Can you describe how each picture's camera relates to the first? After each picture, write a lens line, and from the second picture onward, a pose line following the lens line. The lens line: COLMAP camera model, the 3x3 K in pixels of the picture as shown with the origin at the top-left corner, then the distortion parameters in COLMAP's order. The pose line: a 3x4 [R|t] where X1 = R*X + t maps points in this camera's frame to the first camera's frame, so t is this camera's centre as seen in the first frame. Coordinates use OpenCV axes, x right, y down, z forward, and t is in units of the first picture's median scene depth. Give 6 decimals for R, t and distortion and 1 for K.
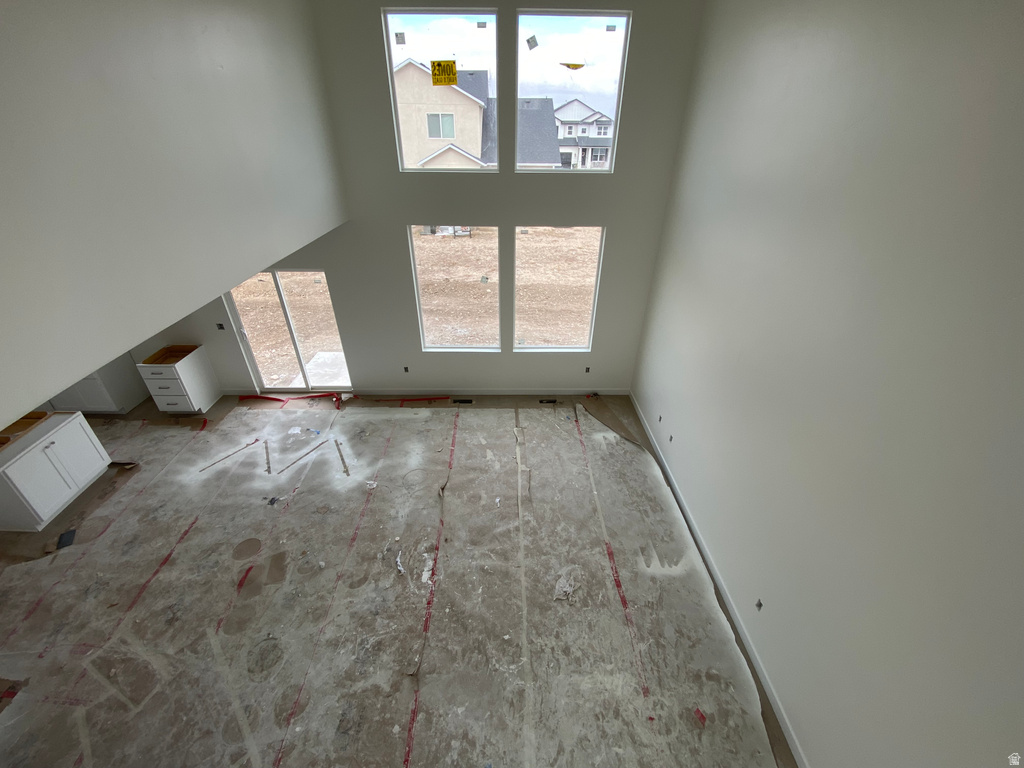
lens RADIAL K [[412.9, 0, 518.7], [0, 412.9, 376.3], [0, 0, 1]] dist [-0.006315, -0.008805]
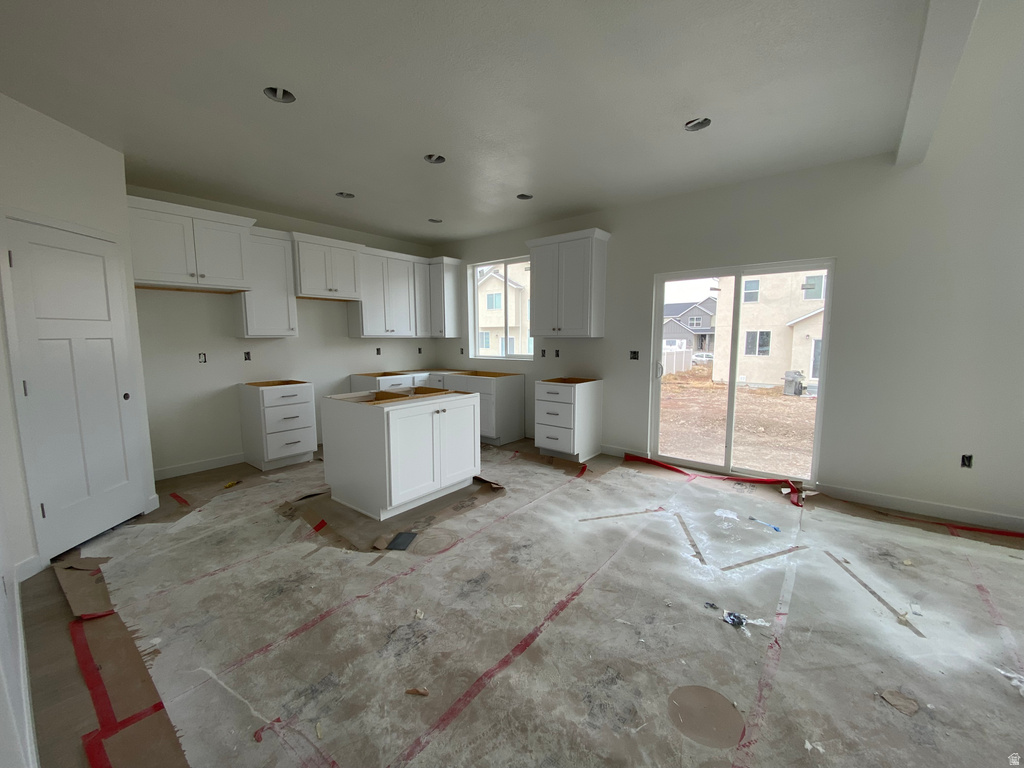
lens RADIAL K [[412.9, 0, 518.2], [0, 412.9, 384.4], [0, 0, 1]] dist [-0.006315, -0.008805]
pose [[0.766747, 0.063984, -0.638753, -0.527620], [-0.322435, 0.898787, -0.297013, 0.291255], [0.555099, 0.433690, 0.709773, 0.480770]]
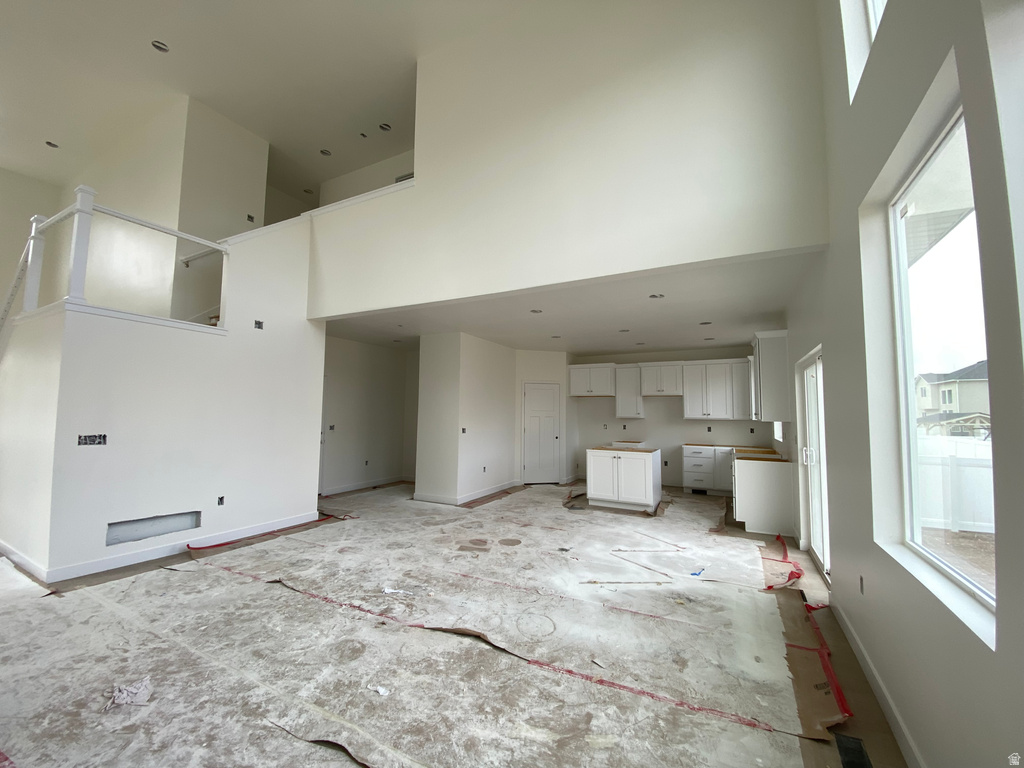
lens RADIAL K [[412.9, 0, 506.5], [0, 412.9, 381.0], [0, 0, 1]] dist [-0.006315, -0.008805]
pose [[-0.487962, -0.085138, -0.868703, 0.302400], [-0.462500, 0.869258, 0.174600, -0.127721], [0.740261, 0.486973, -0.463541, 1.178398]]
